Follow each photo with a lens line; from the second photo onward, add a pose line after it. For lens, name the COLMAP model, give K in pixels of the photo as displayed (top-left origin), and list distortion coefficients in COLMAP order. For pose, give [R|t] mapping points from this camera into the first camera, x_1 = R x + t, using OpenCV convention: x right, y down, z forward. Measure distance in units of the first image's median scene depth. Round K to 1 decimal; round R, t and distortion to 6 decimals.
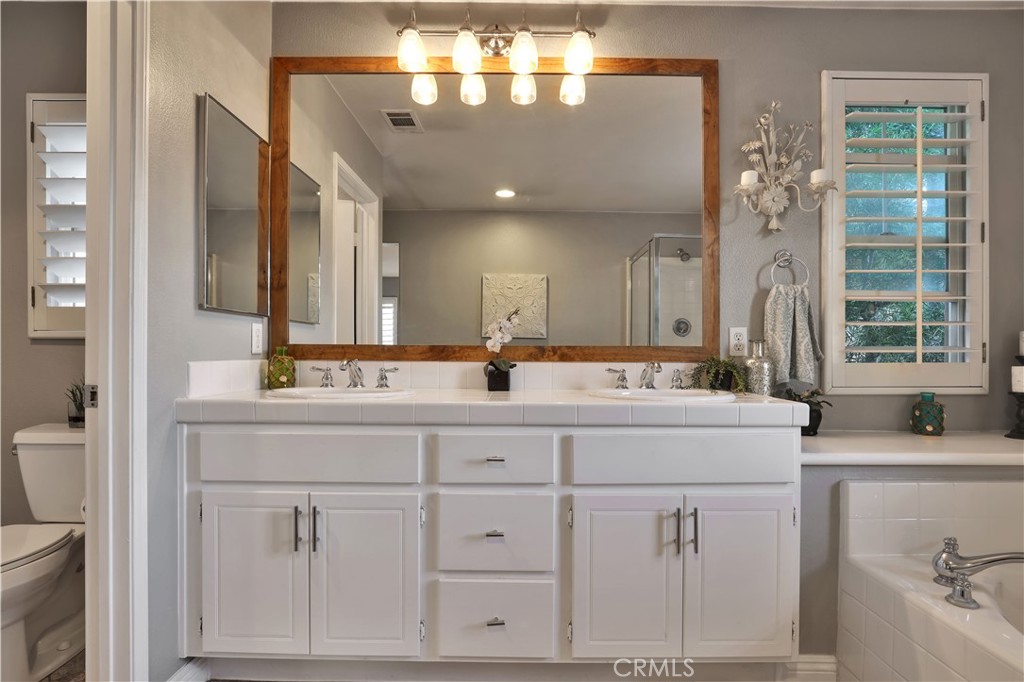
lens RADIAL K [[519.7, 0, 519.9], [0, 519.7, 346.6], [0, 0, 1]] dist [-0.020215, 0.004336]
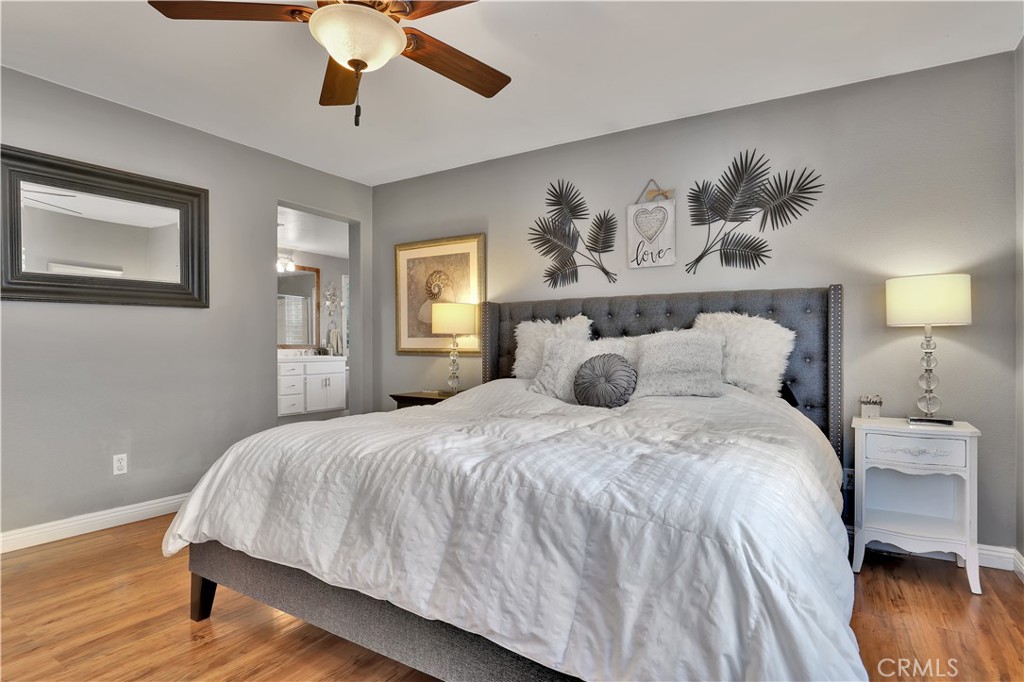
lens RADIAL K [[519.7, 0, 514.9], [0, 519.7, 350.5], [0, 0, 1]] dist [-0.020215, 0.004336]
pose [[0.513007, -0.012105, 0.858299, -2.261099], [-0.007000, 0.999808, 0.018284, -0.037263], [-0.858356, -0.015388, 0.512824, -2.305505]]
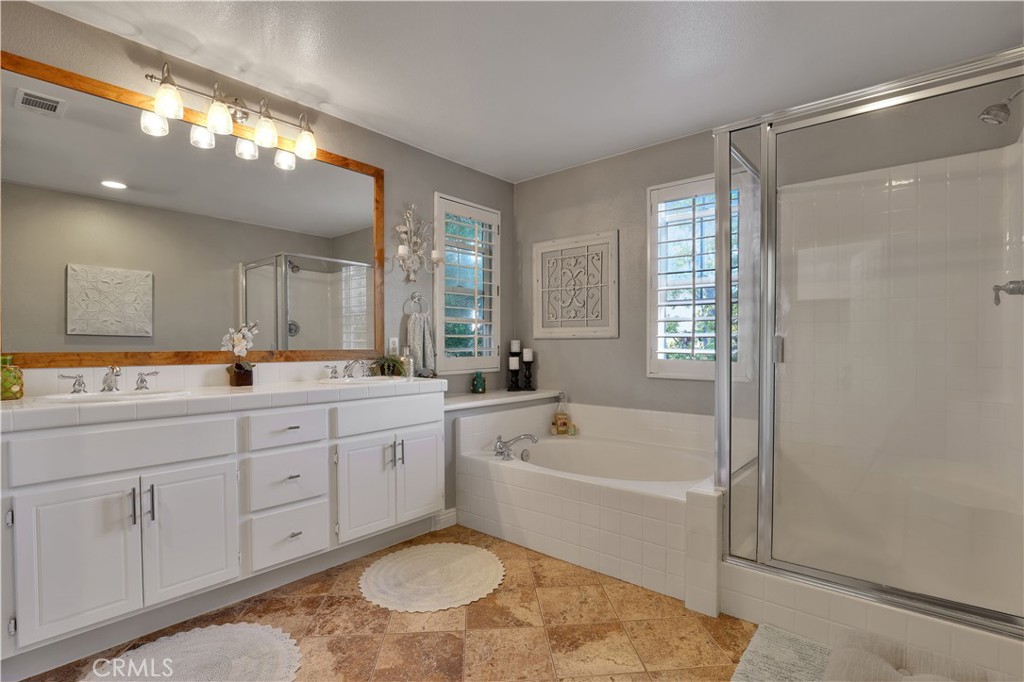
lens RADIAL K [[519.7, 0, 514.9], [0, 519.7, 340.6], [0, 0, 1]] dist [-0.020215, 0.004336]
pose [[0.645939, -0.001500, 0.763388, -0.606597], [-0.003158, 0.999984, 0.004637, -0.037275], [-0.763383, -0.005406, 0.645924, -0.368108]]
